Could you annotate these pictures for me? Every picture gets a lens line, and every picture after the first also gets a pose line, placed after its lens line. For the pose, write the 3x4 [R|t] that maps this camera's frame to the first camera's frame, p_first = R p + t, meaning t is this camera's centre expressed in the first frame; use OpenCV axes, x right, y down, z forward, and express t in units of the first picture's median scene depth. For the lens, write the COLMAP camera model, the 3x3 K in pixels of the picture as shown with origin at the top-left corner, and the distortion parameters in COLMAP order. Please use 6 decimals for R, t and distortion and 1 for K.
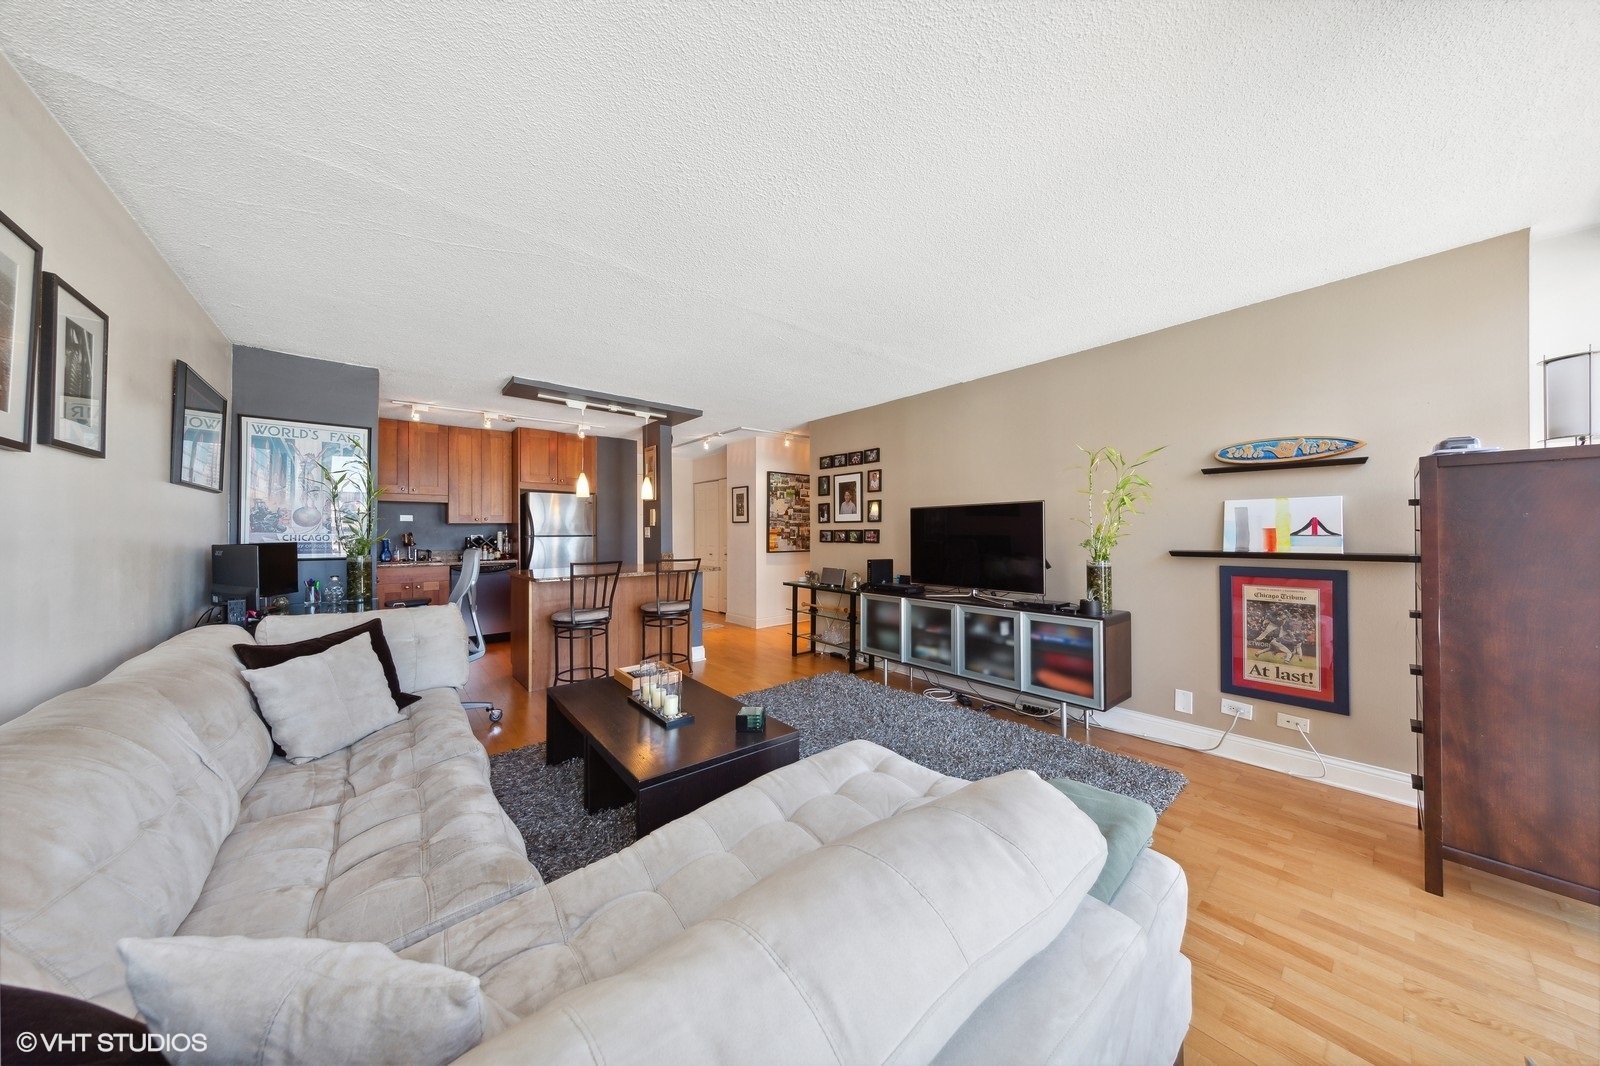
lens RADIAL K [[502.9, 0, 776.5], [0, 502.9, 530.5], [0, 0, 1]] dist [0.008384, 0.000015]
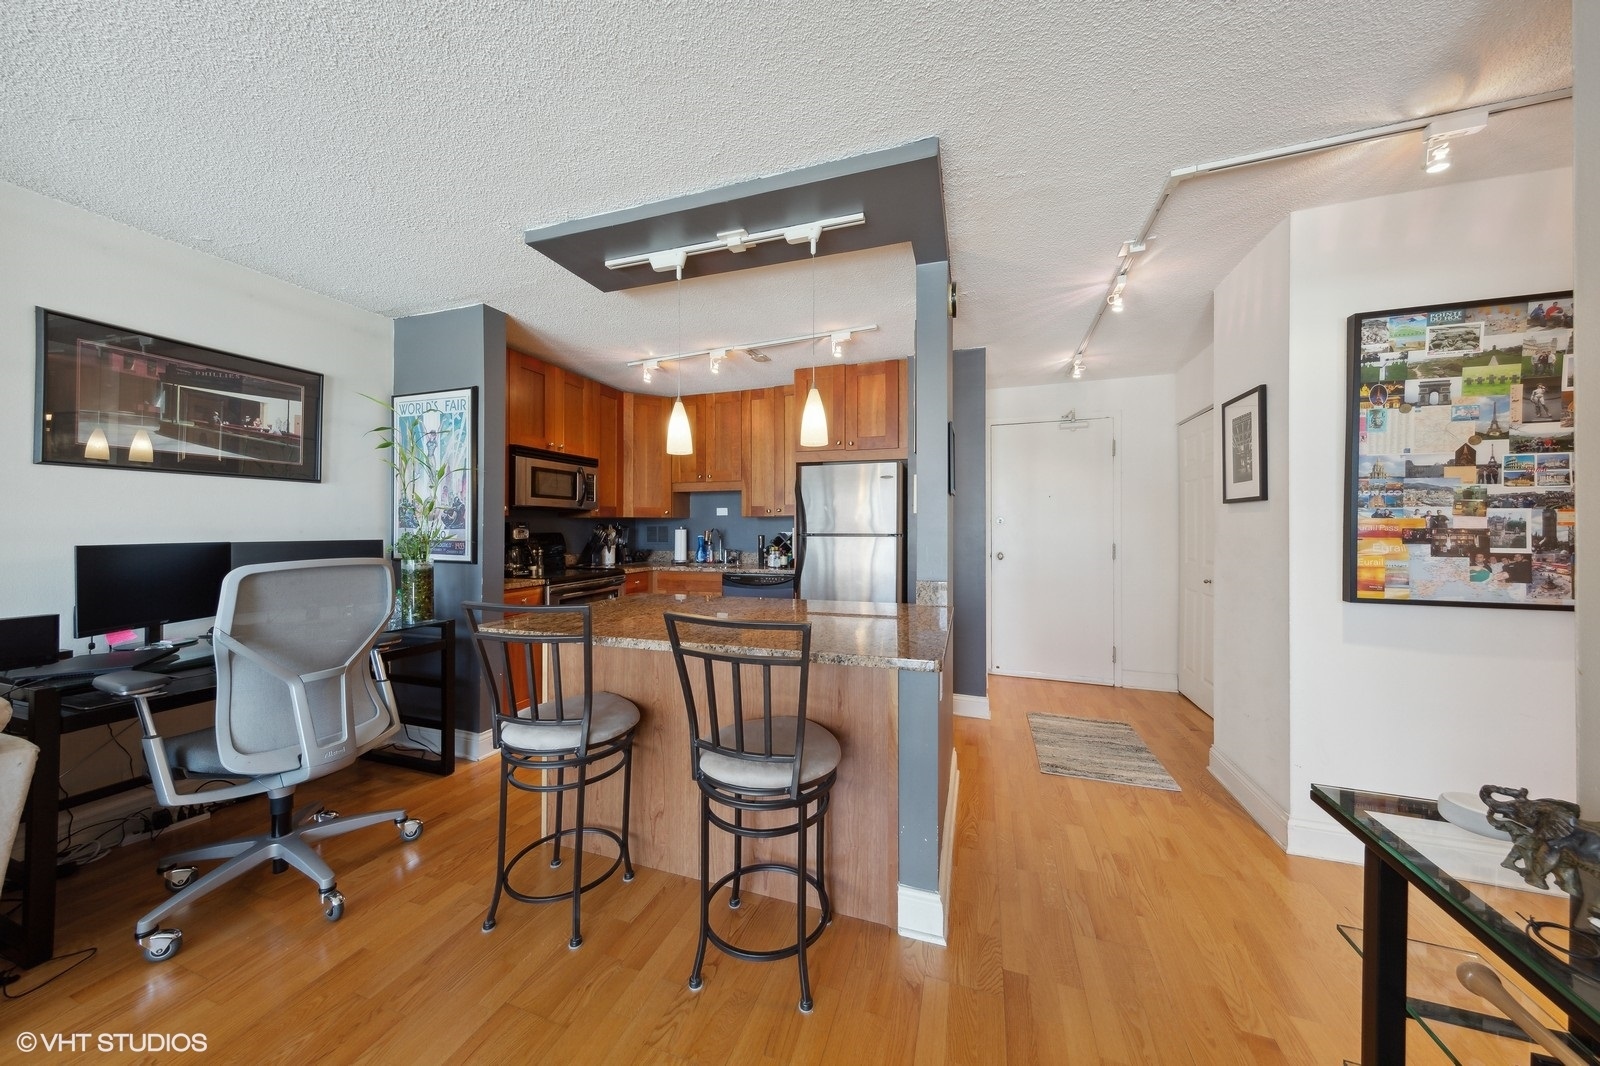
lens RADIAL K [[509.2, 0, 810.6], [0, 509.2, 531.9], [0, 0, 1]] dist [0.001690, 0.000087]
pose [[0.550609, 0.004485, -0.834751, 0.072044], [0.002130, 0.999975, 0.006777, 0.002199], [0.834761, -0.005509, 0.550585, 0.749981]]
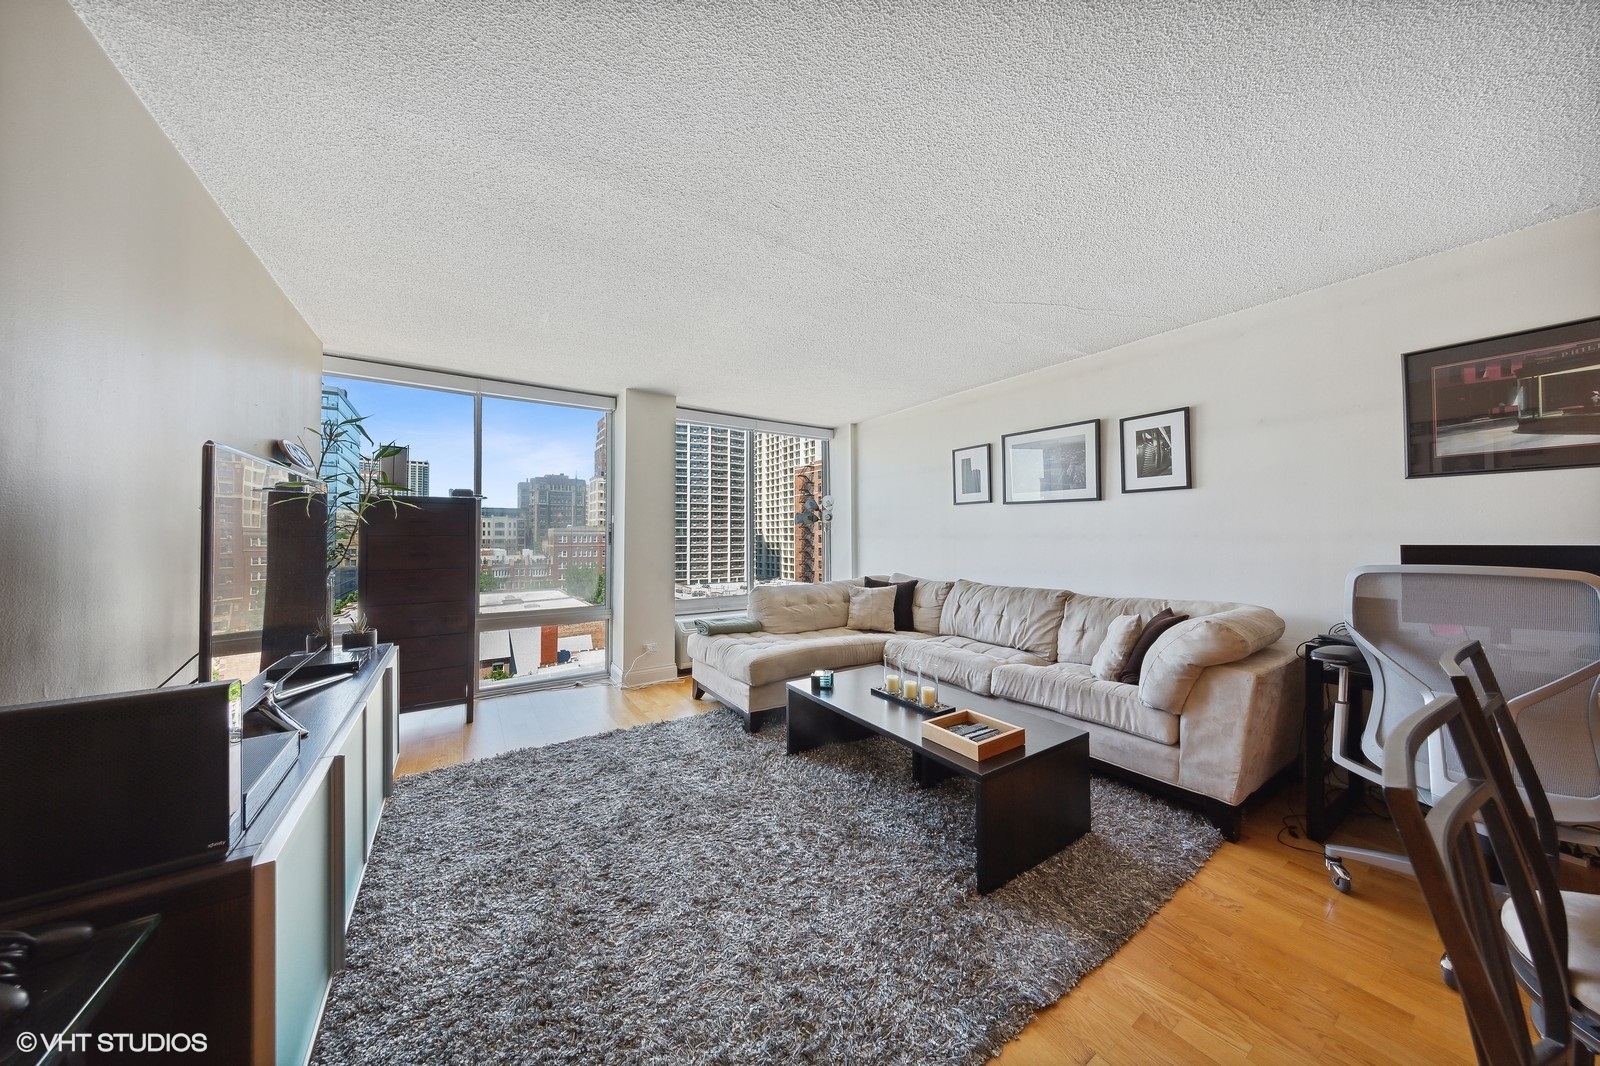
lens RADIAL K [[509.2, 0, 800.0], [0, 509.2, 533.0], [0, 0, 1]] dist [0.003810, 0.000018]
pose [[-0.996881, 0.006567, 0.078640, -0.034984], [0.005966, 0.999951, -0.007869, 0.003117], [-0.078688, -0.007375, -0.996872, 0.985331]]
